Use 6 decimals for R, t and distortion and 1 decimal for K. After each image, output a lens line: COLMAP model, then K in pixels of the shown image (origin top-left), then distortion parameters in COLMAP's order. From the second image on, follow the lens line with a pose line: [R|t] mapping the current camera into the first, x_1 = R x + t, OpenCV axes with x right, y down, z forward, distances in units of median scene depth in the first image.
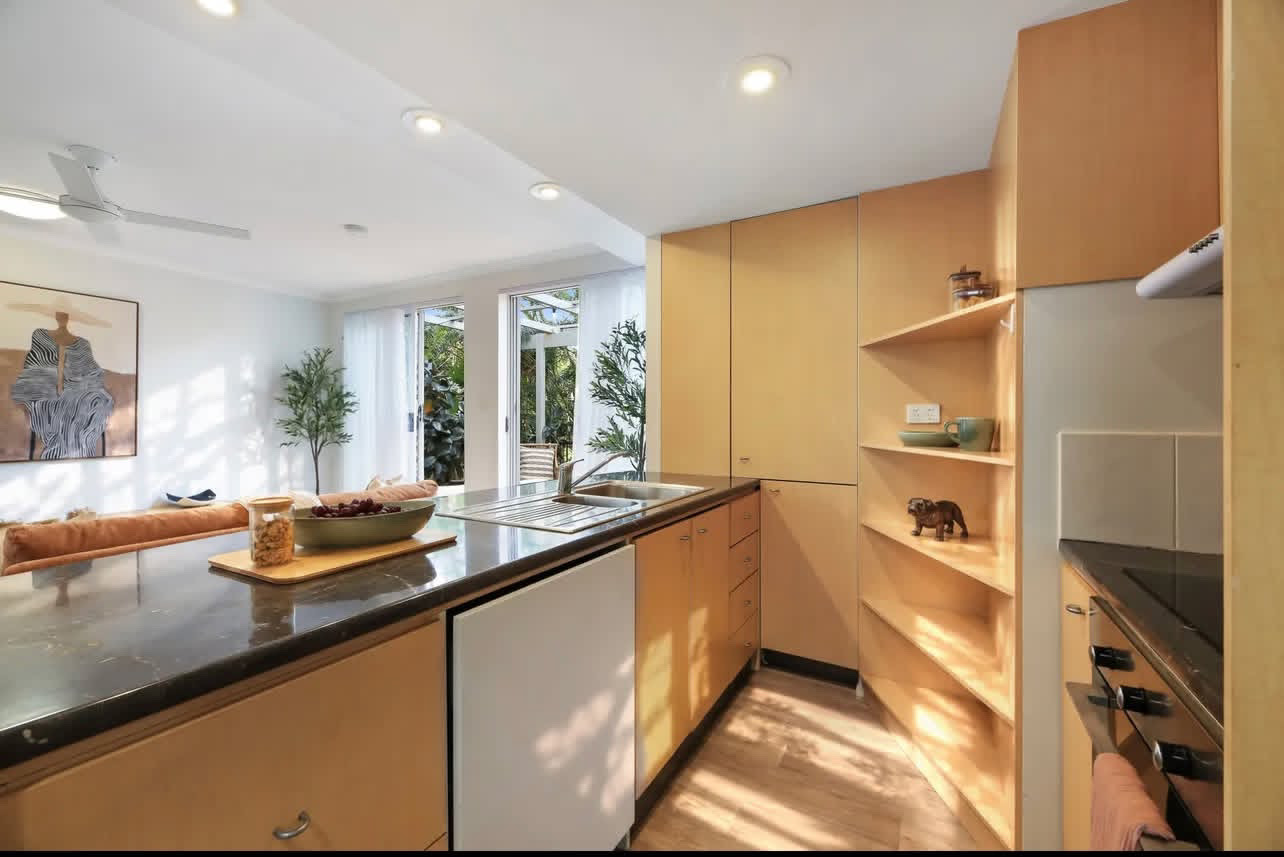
lens RADIAL K [[548.0, 0, 640.2], [0, 548.0, 423.8], [0, 0, 1]] dist [-0.015555, -0.001304]
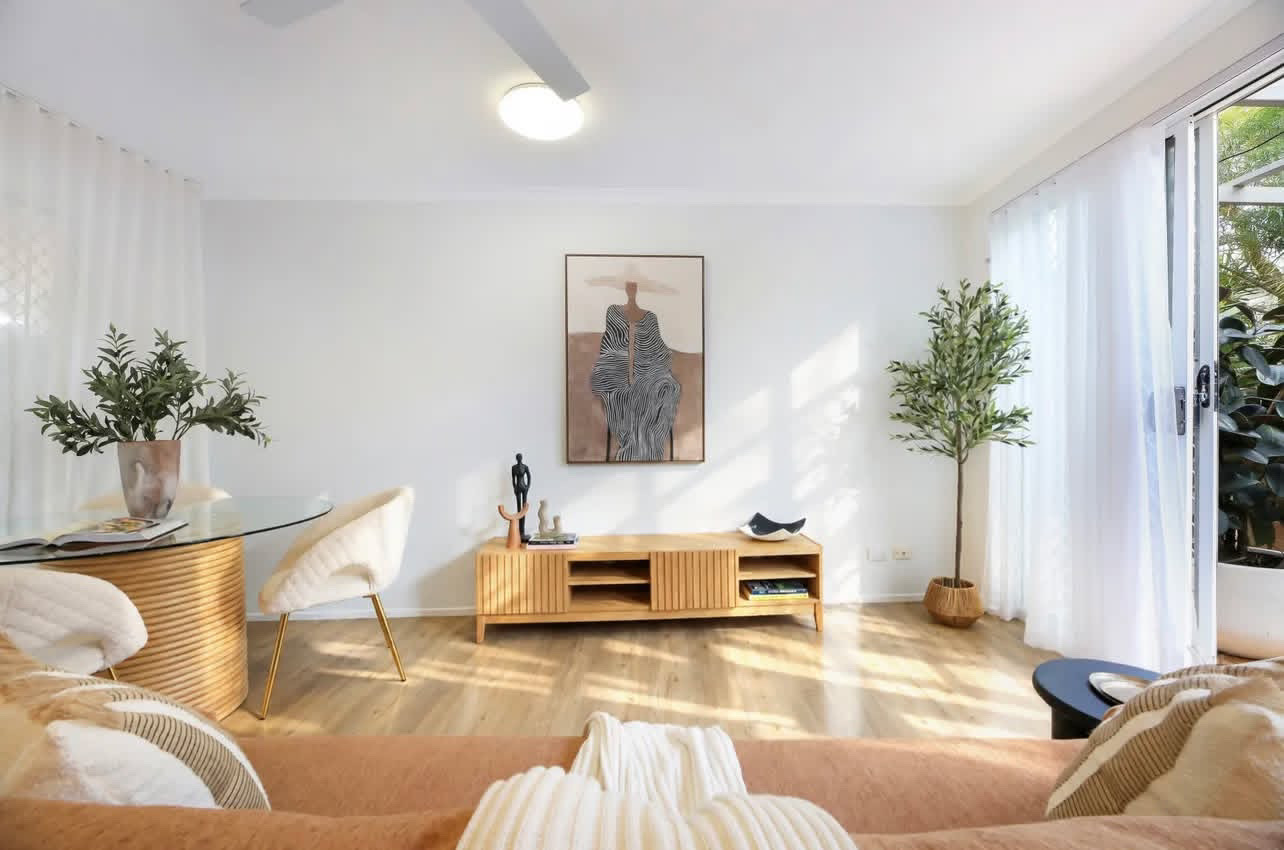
lens RADIAL K [[554.2, 0, 639.5], [0, 554.2, 424.8], [0, 0, 1]] dist [-0.002469, -0.000417]
pose [[0.516042, 0.001510, -0.856562, -0.463182], [0.001184, 0.999996, 0.002477, 0.009520], [0.856563, -0.002293, 0.516038, 0.766239]]
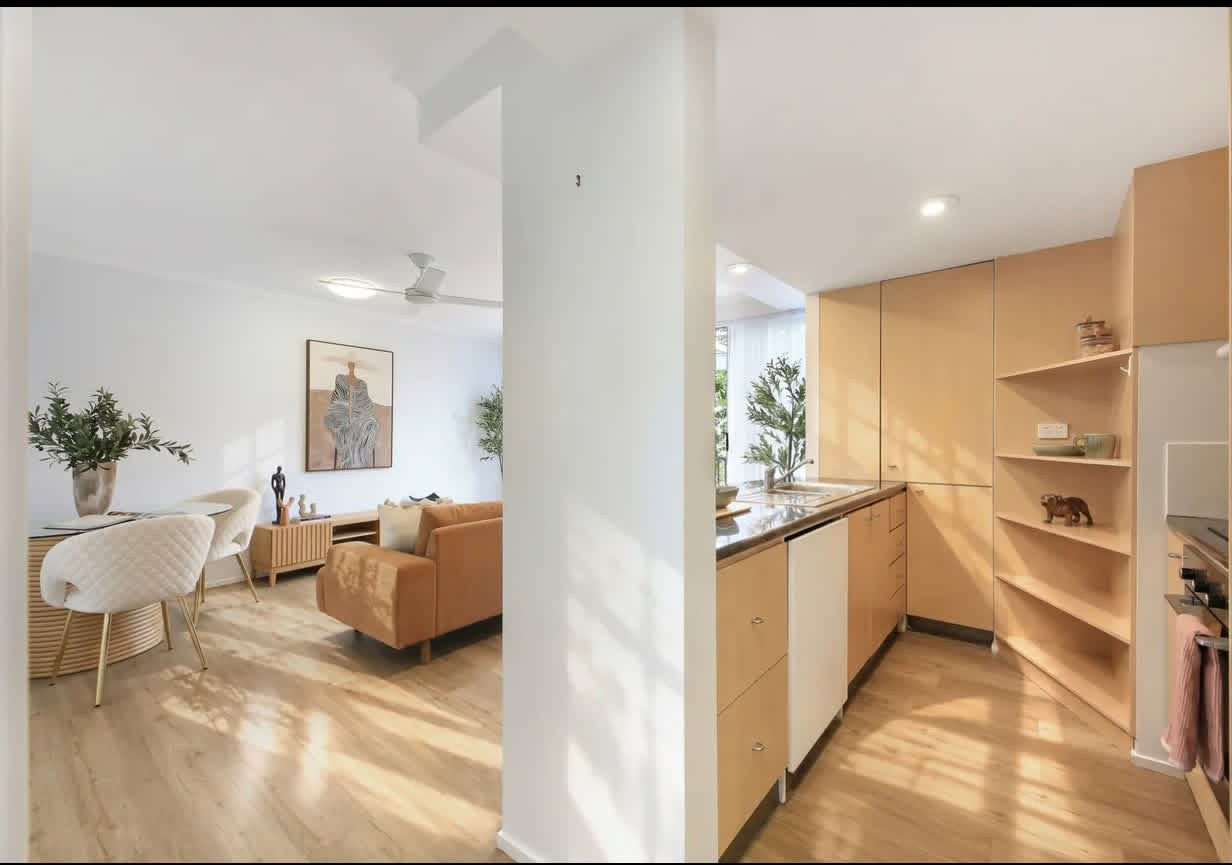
lens RADIAL K [[553.8, 0, 612.6], [0, 553.8, 448.3], [0, 0, 1]] dist [0.004314, 0.000399]
pose [[0.986647, -0.004412, -0.162813, -0.248542], [0.006580, 0.999897, 0.012781, -0.000533], [0.162740, -0.013682, 0.986574, -0.393002]]
